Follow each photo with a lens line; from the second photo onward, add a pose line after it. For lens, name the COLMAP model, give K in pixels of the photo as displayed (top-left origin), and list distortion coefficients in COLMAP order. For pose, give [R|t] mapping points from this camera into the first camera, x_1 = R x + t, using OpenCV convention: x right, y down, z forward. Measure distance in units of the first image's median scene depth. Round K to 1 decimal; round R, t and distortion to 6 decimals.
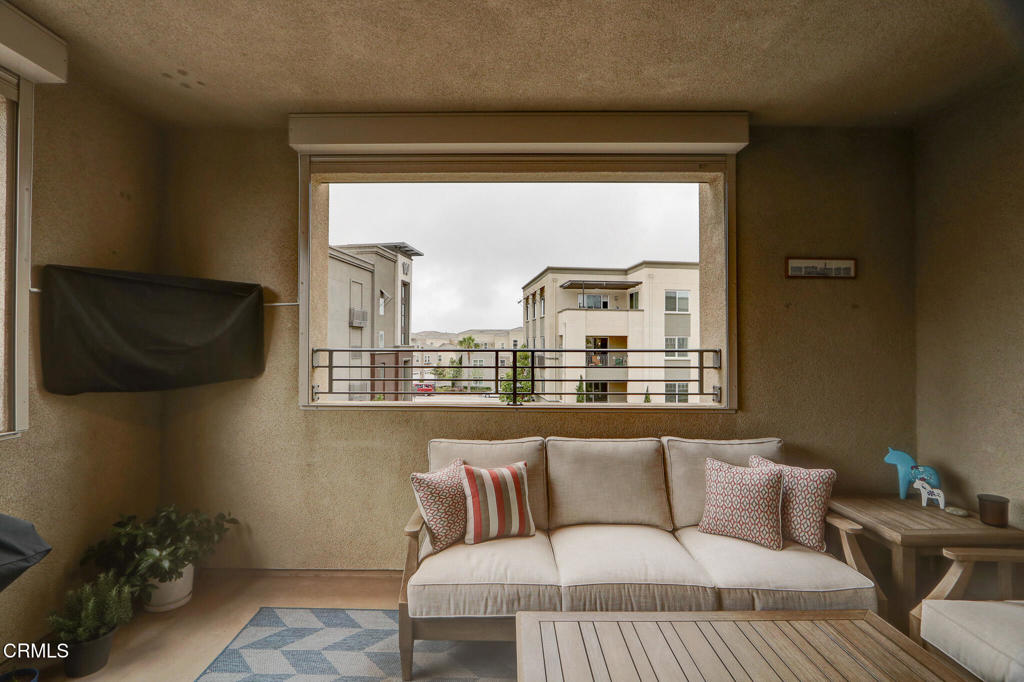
lens RADIAL K [[478.2, 0, 512.0], [0, 478.2, 341.0], [0, 0, 1]] dist [-0.006367, -0.000524]
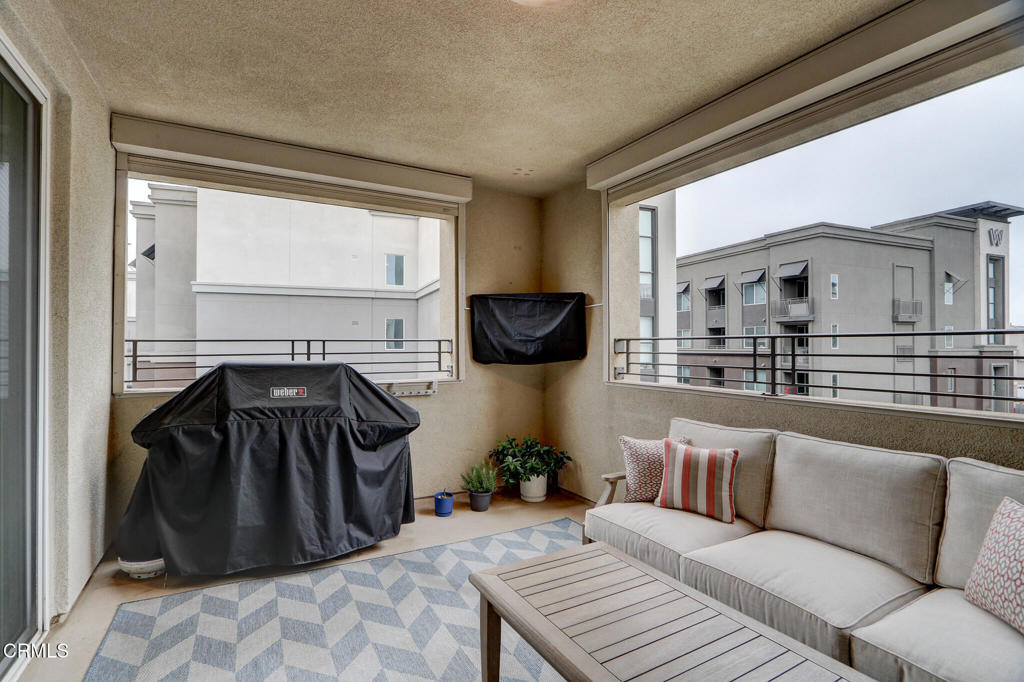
lens RADIAL K [[498.1, 0, 512.0], [0, 498.1, 341.0], [0, 0, 1]] dist [-0.004694, -0.000316]
pose [[0.499735, -0.014362, -0.866059, 0.635436], [0.010687, 0.999889, -0.010414, 0.036309], [0.866112, -0.004051, 0.499833, 0.097693]]
